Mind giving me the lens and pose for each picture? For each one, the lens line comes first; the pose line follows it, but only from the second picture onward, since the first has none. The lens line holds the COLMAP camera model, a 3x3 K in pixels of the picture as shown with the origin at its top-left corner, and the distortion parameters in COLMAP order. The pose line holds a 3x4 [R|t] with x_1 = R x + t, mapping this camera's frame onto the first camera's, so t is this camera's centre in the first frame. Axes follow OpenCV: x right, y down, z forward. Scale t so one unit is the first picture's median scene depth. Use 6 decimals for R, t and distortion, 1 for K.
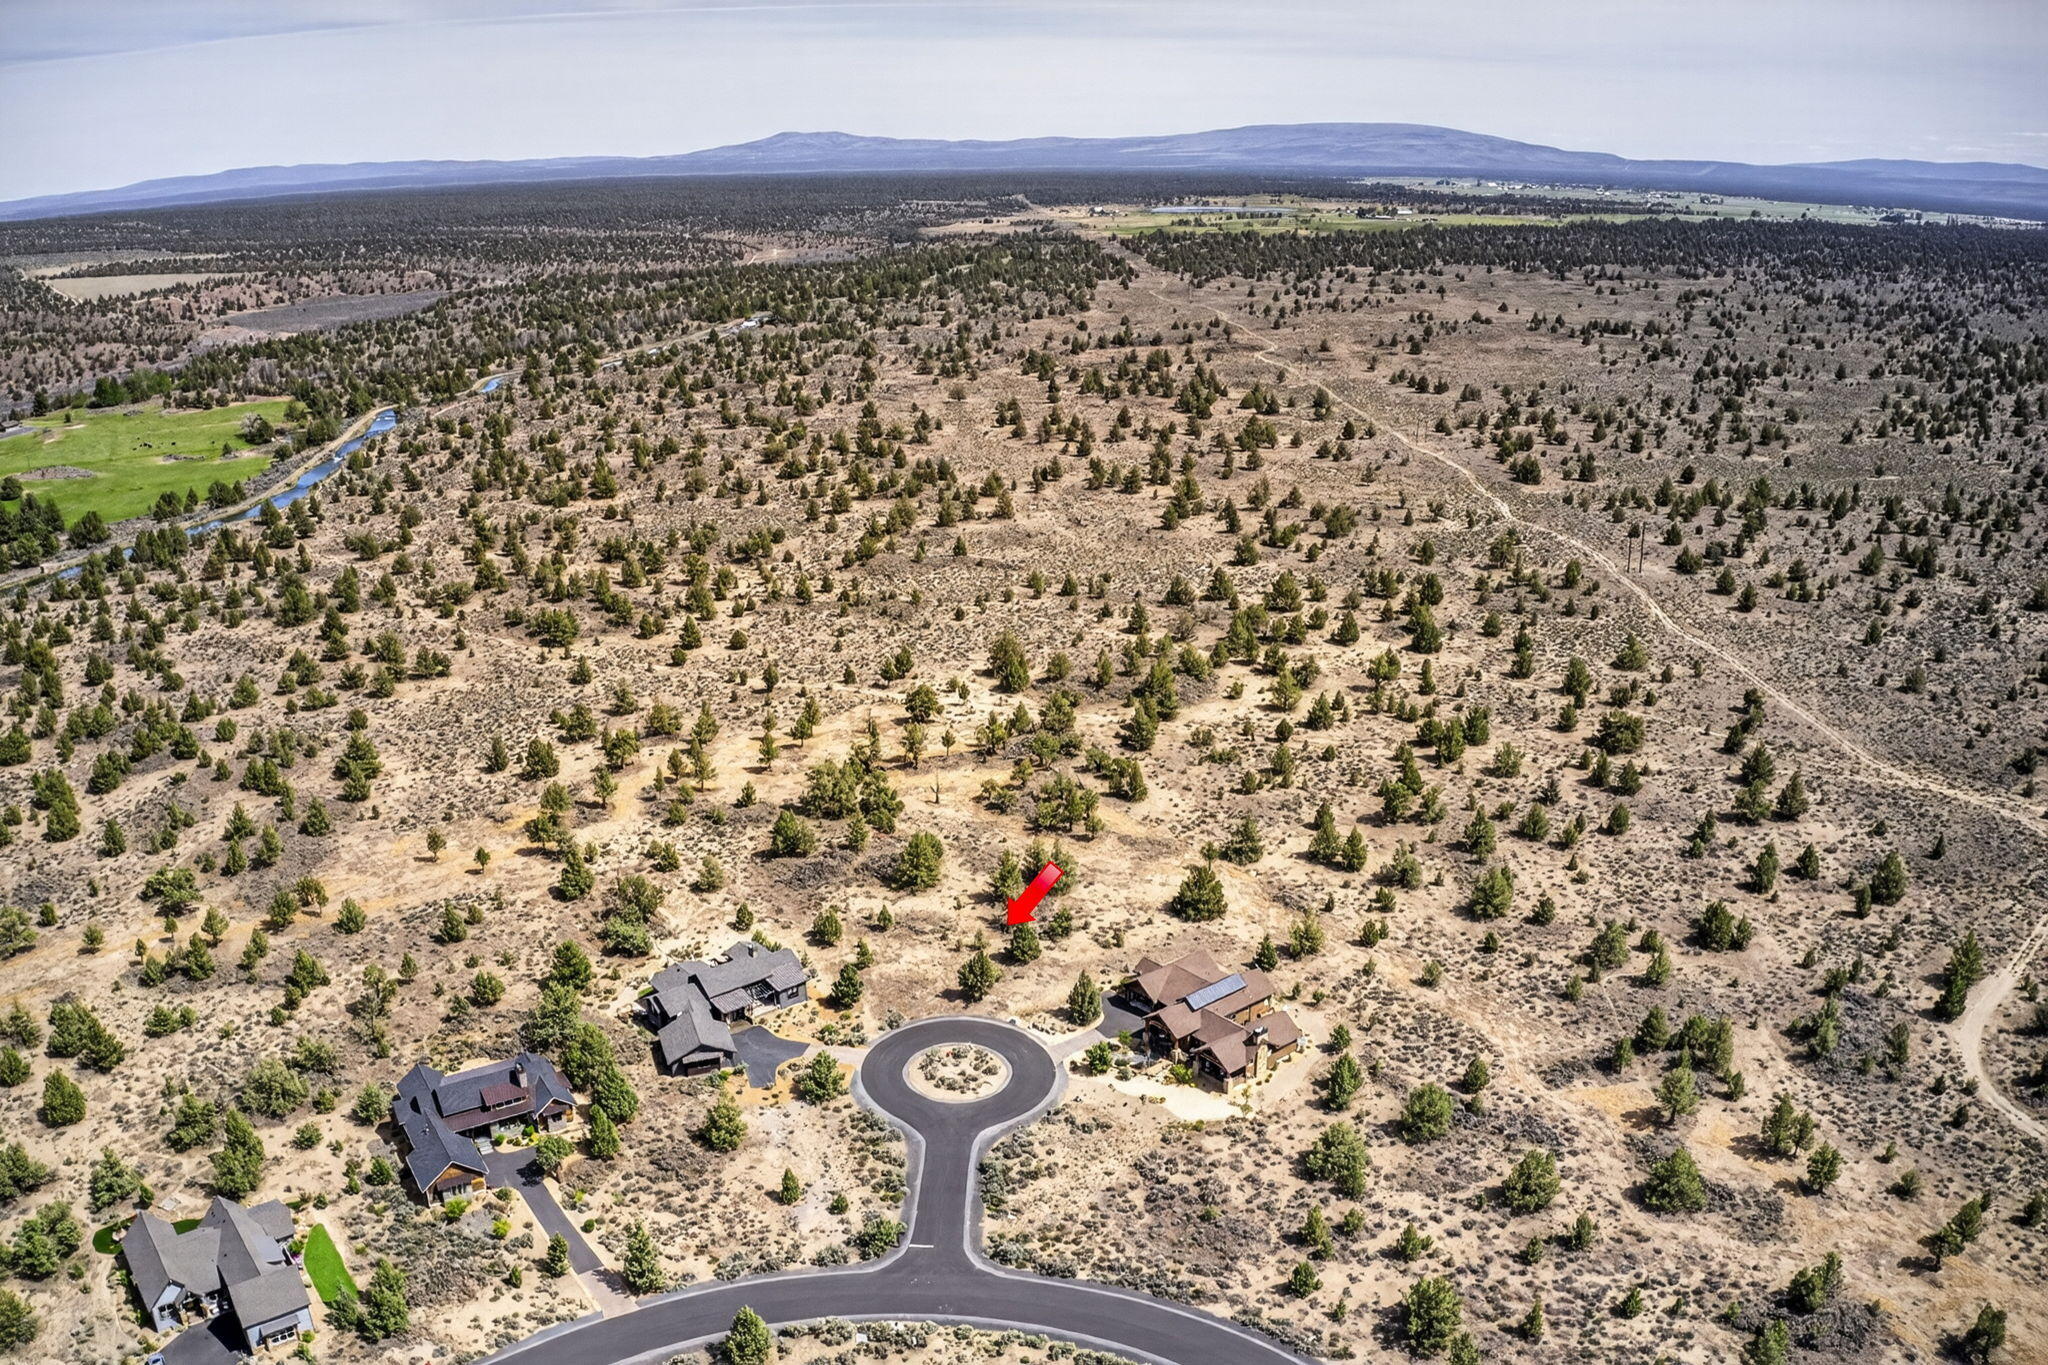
lens RADIAL K [[1603.9, 0, 1024.0], [0, 1603.9, 682.5], [0, 0, 1]] dist [-0.194552, 0.013268]
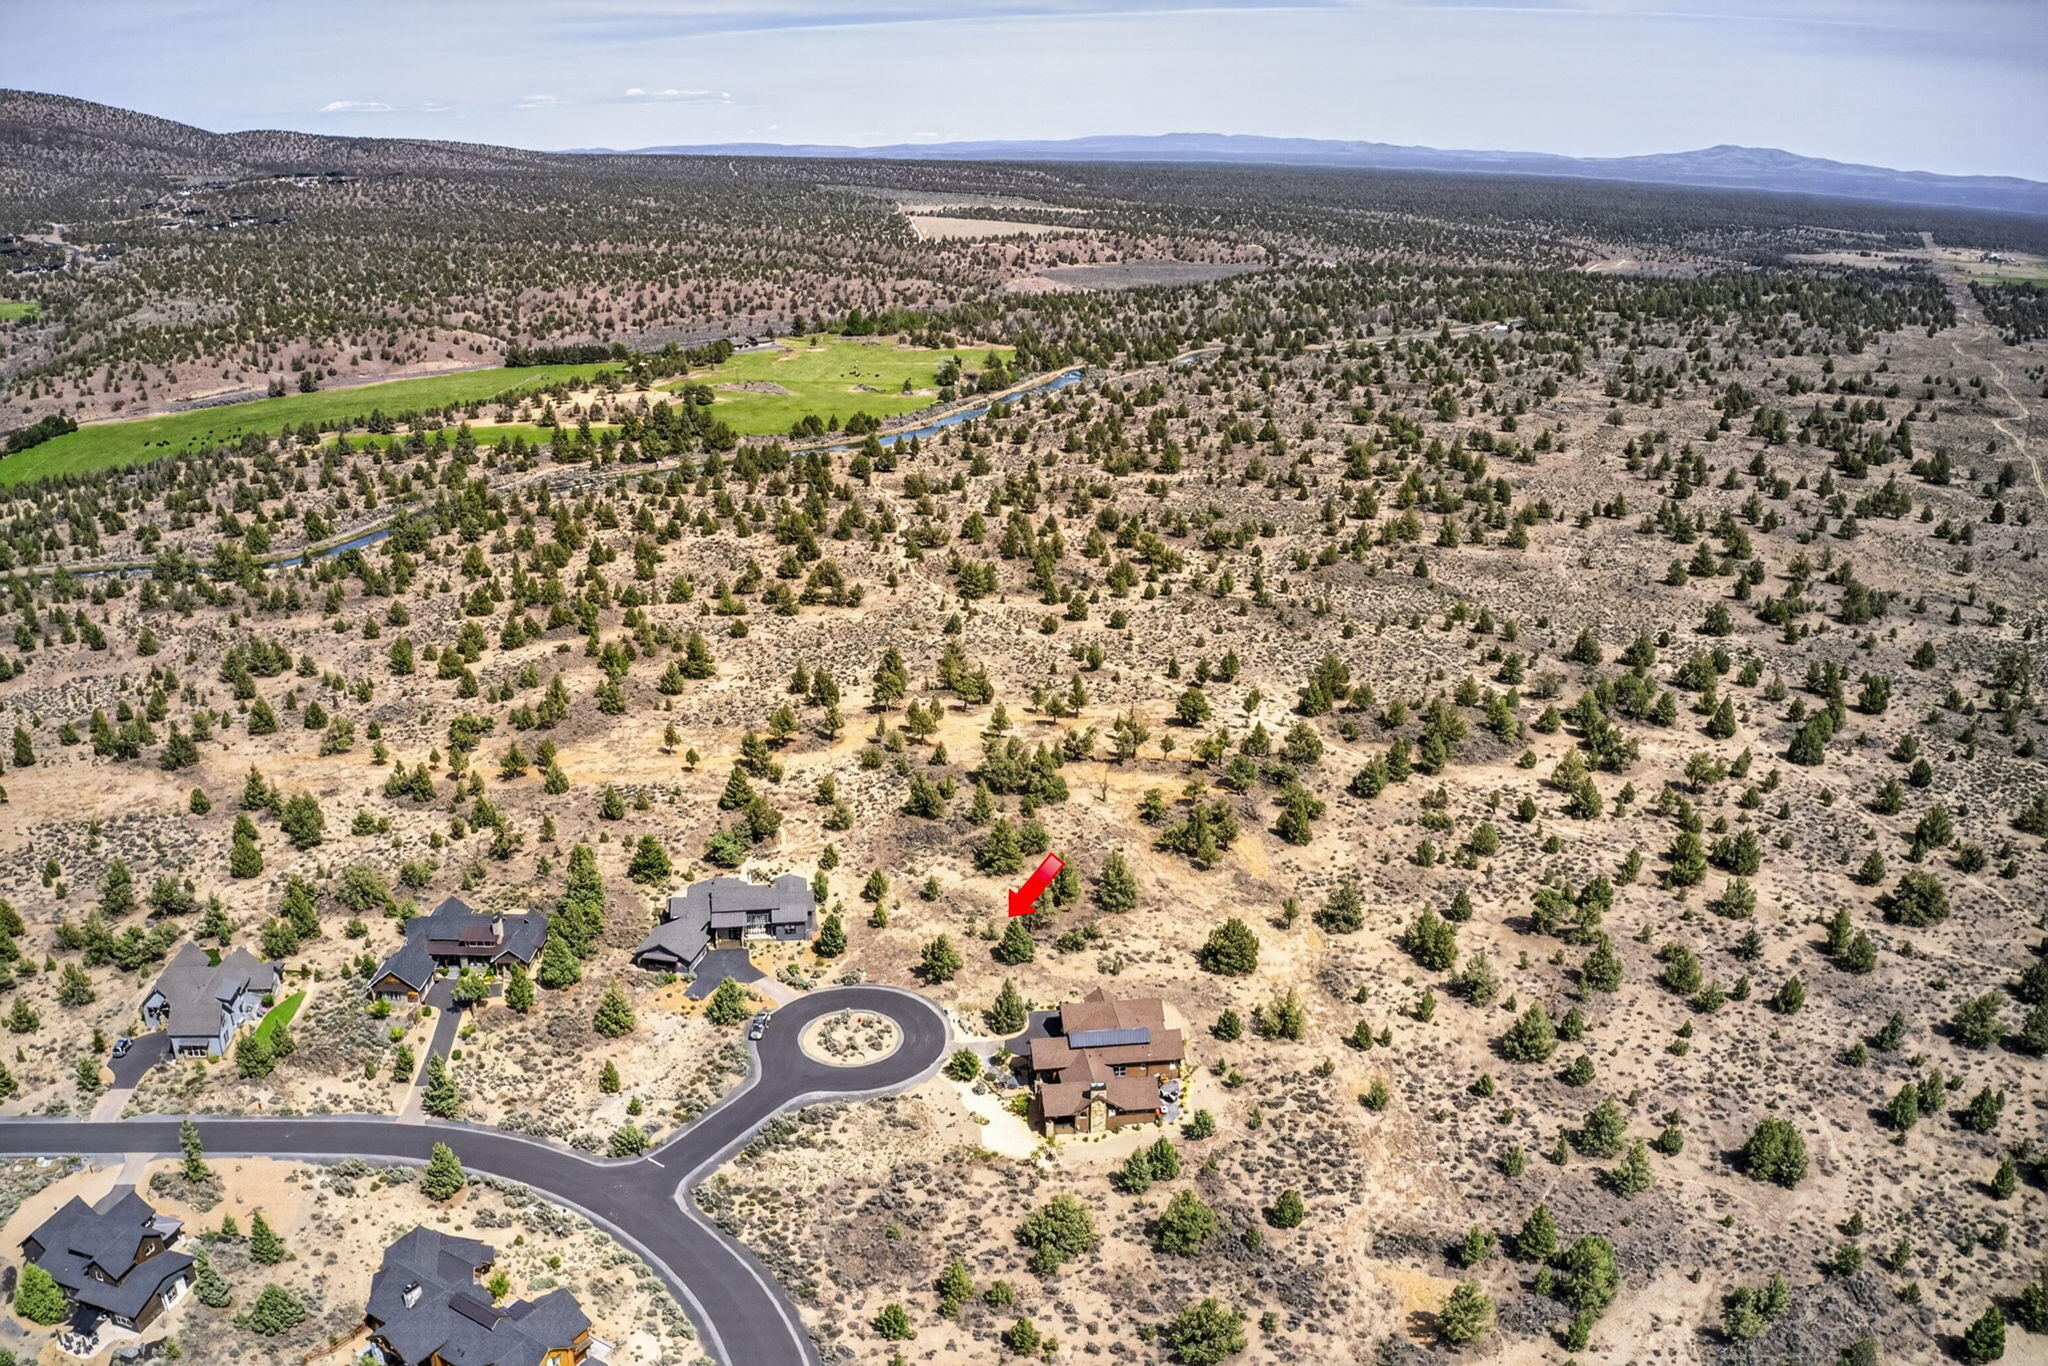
lens RADIAL K [[1603.9, 0, 1024.0], [0, 1603.9, 683.0], [0, 0, 1]] dist [-0.194552, 0.013268]
pose [[0.847978, 0.177806, -0.499318, 0.459205], [-0.175262, 0.983124, 0.052446, -0.047567], [0.500217, 0.043038, 0.864830, 0.134117]]
